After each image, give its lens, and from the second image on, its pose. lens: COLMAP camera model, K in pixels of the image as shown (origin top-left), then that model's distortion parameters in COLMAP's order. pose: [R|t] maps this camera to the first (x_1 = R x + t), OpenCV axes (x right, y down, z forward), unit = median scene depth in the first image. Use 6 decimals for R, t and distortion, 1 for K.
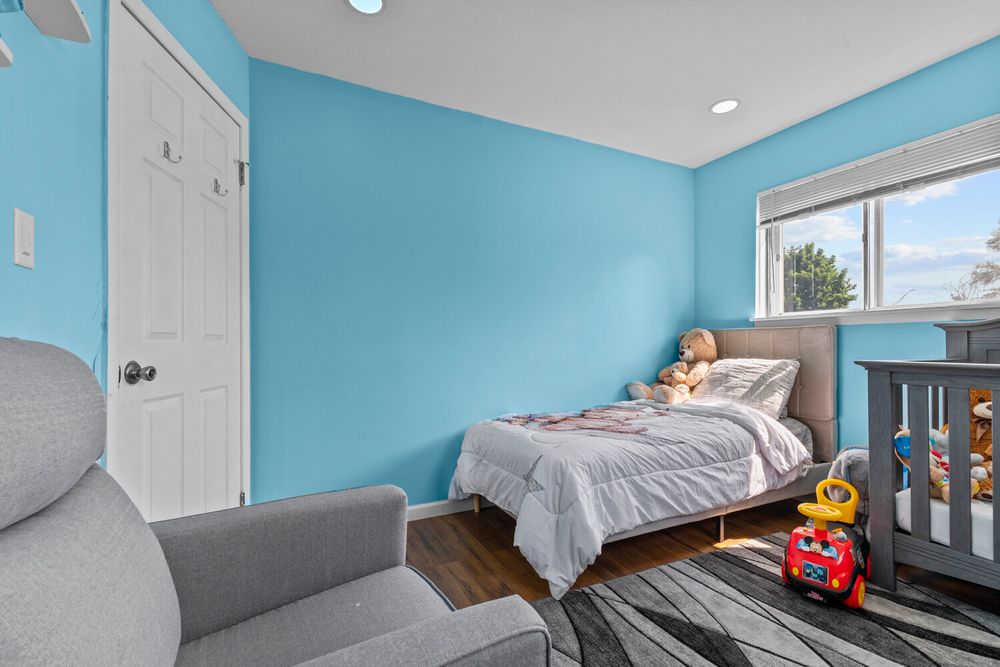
lens RADIAL K [[430.0, 0, 500.5], [0, 430.0, 341.2], [0, 0, 1]] dist [0.004263, -0.000288]
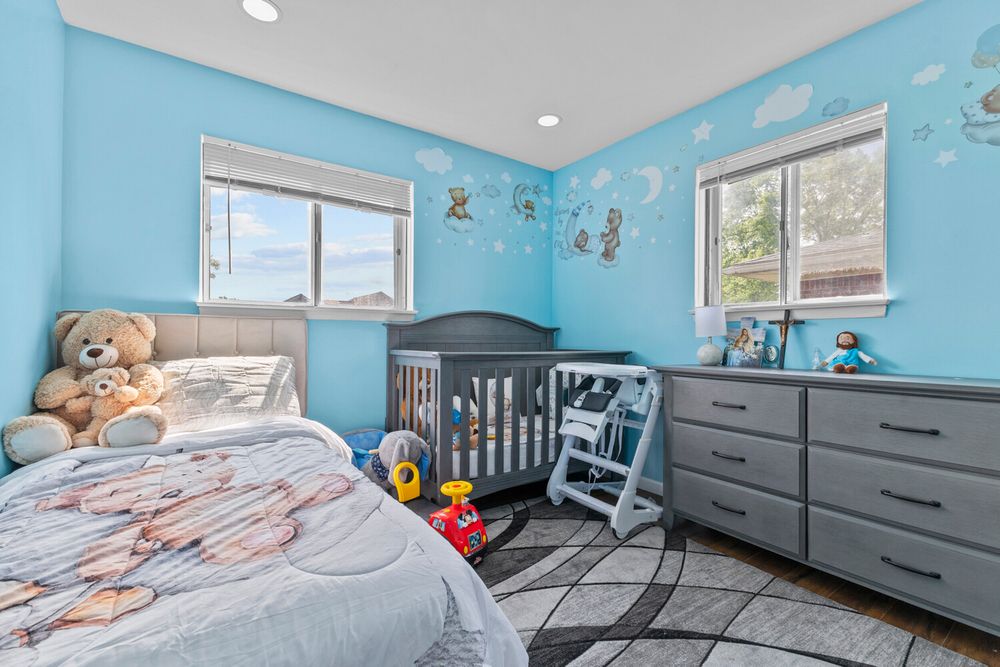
lens RADIAL K [[430.0, 0, 501.8], [0, 430.0, 337.4], [0, 0, 1]] dist [0.004263, -0.000288]
pose [[-0.150087, 0.007633, 0.988643, -0.251774], [-0.014093, 0.999852, -0.009859, 0.008464], [-0.988572, -0.015412, -0.149957, 0.691153]]
